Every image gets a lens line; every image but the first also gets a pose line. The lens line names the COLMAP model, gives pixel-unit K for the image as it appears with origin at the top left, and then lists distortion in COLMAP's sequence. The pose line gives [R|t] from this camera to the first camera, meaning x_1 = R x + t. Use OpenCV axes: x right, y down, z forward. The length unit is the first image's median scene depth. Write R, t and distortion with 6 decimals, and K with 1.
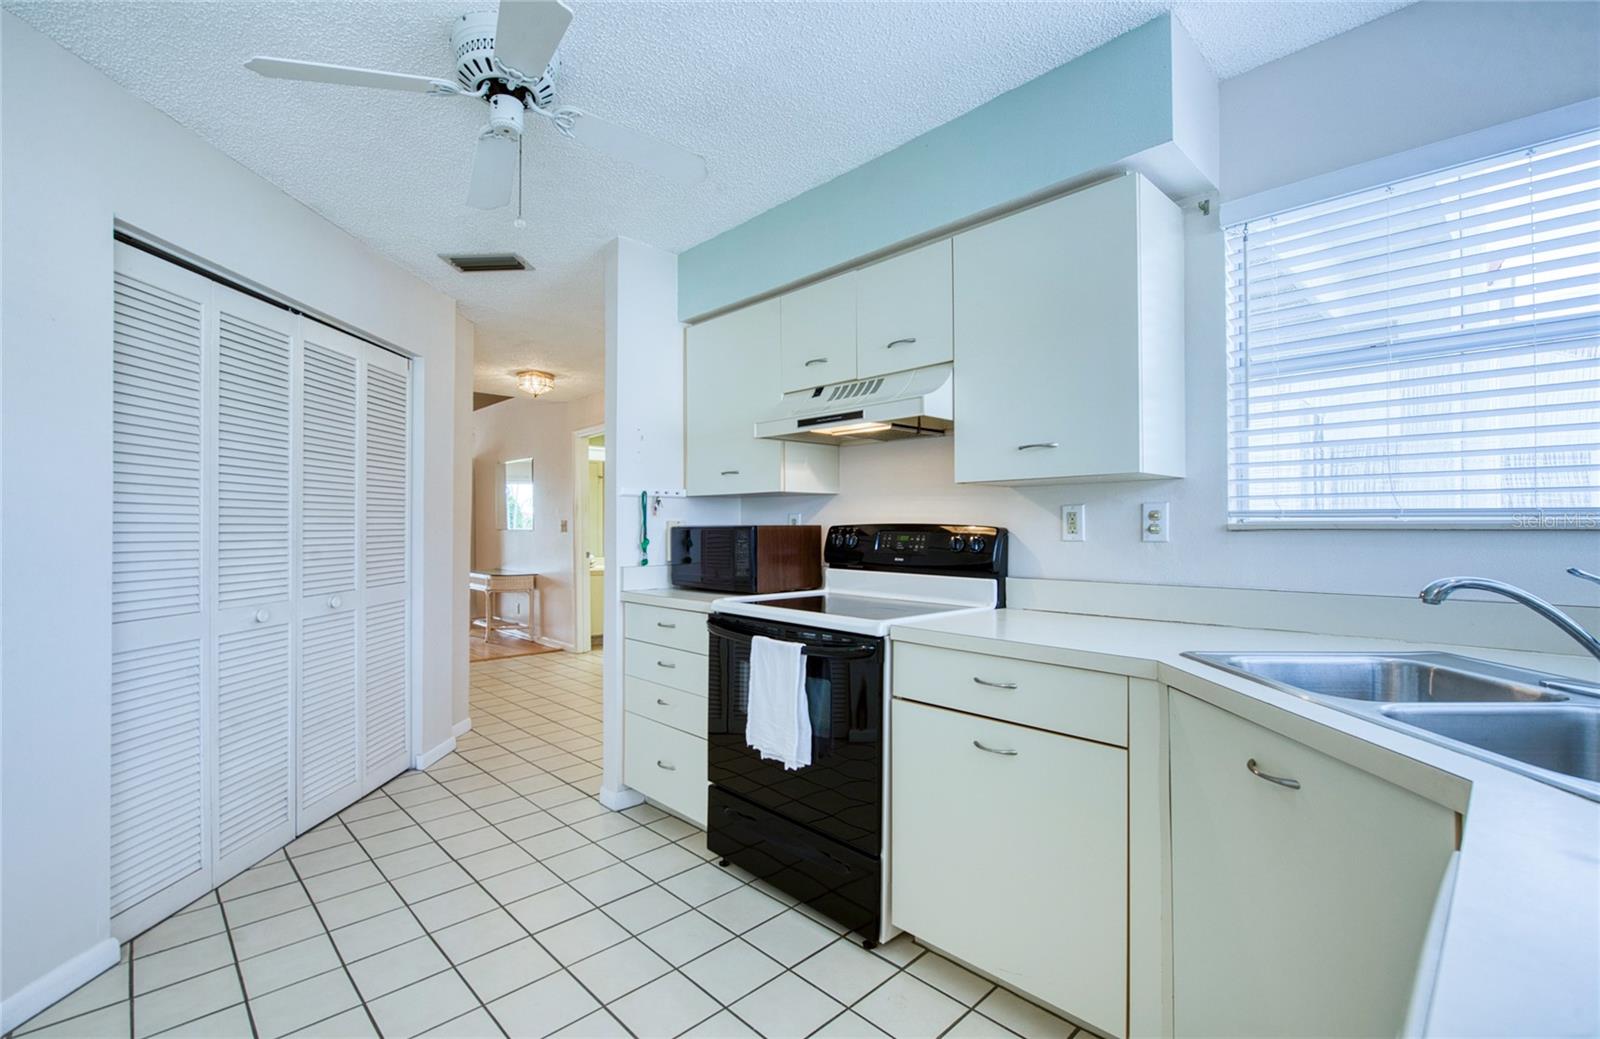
lens RADIAL K [[710.7, 0, 793.2], [0, 710.7, 525.3], [0, 0, 1]] dist [-0.013397, -0.001024]
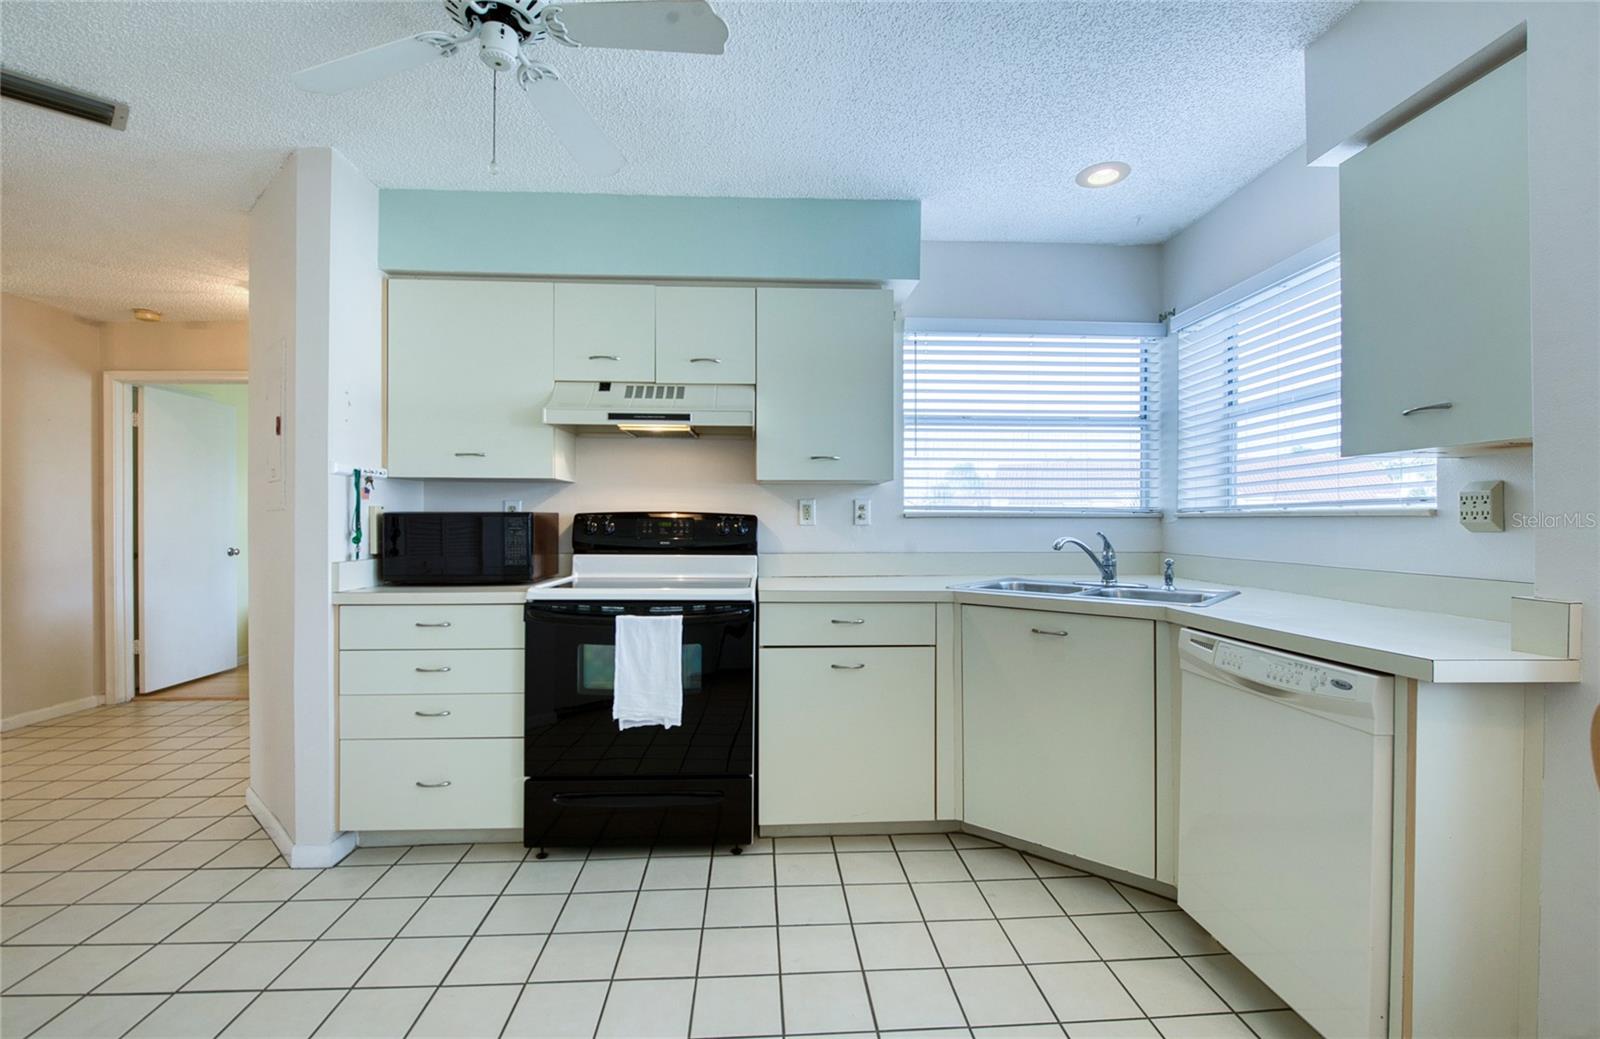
lens RADIAL K [[710.7, 0, 795.5], [0, 710.7, 524.7], [0, 0, 1]] dist [-0.013397, -0.001024]
pose [[0.637441, -0.005019, 0.770483, -0.622600], [-0.005047, 0.999930, 0.010690, 0.005728], [-0.770483, -0.010703, 0.637371, 0.106277]]
